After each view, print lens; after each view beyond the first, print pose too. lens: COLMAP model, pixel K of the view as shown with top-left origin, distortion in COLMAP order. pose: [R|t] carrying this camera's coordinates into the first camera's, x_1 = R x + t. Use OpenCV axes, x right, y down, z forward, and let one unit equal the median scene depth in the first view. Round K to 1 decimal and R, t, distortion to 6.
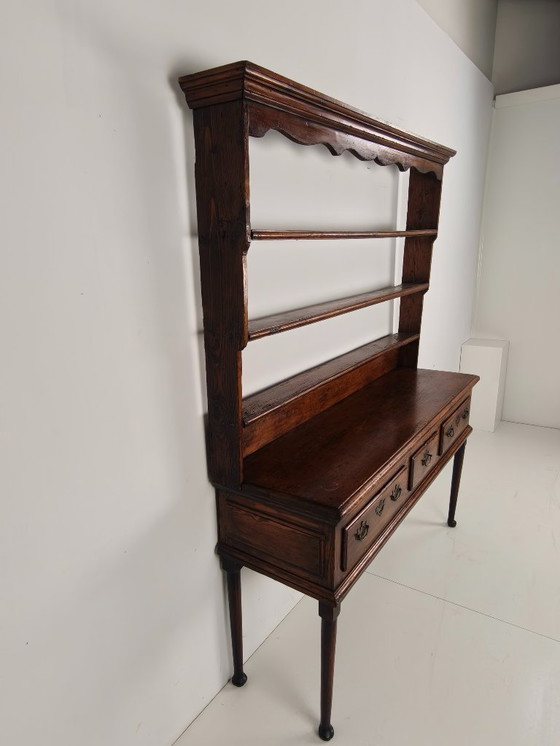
lens RADIAL K [[492.7, 0, 271.8], [0, 492.7, 390.4], [0, 0, 1]] dist [-0.001387, 0.000525]
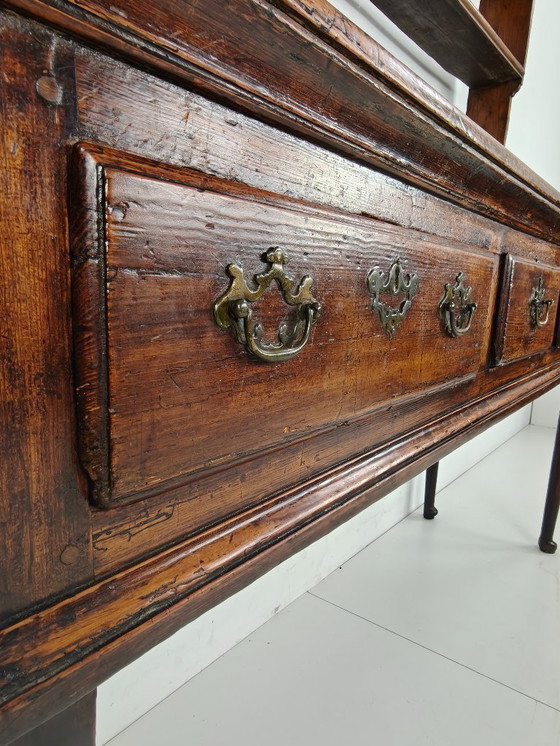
lens RADIAL K [[492.7, 0, 271.8], [0, 492.7, 390.4], [0, 0, 1]] dist [-0.001387, 0.000525]
pose [[0.994086, 0.060325, -0.090296, 0.199283], [-0.069461, 0.992386, -0.101713, 0.328653], [0.083473, 0.107384, 0.990707, 0.817295]]
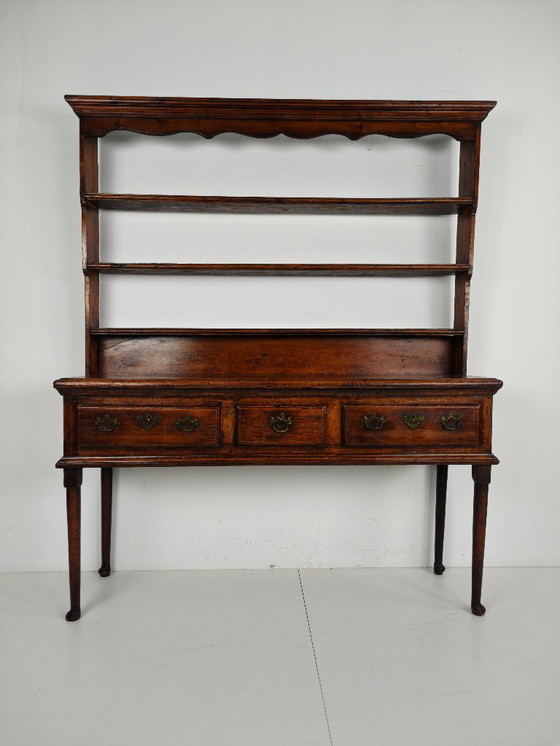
lens RADIAL K [[512.6, 0, 280.0], [0, 512.6, 373.0], [0, 0, 1]] dist [0.003634, 0.001537]
pose [[0.593179, 0.050398, -0.803492, 1.367348], [-0.251275, 0.959771, -0.125303, 0.219585], [0.764853, 0.276224, 0.581979, 0.573405]]
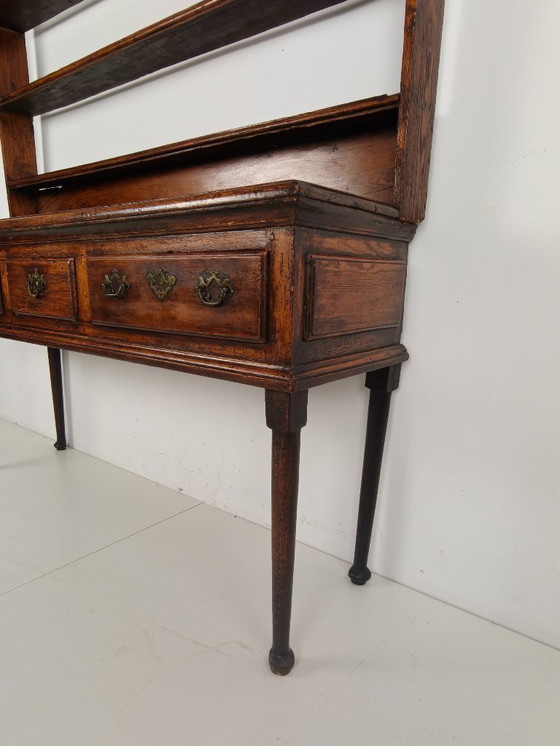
lens RADIAL K [[499.8, 0, 265.2], [0, 499.8, 390.8], [0, 0, 1]] dist [0.022605, -0.000875]
pose [[-0.085908, 0.243718, -0.966034, 1.201384], [-0.301700, 0.917729, 0.258361, 0.019069], [0.949525, 0.313648, -0.005310, 1.718045]]
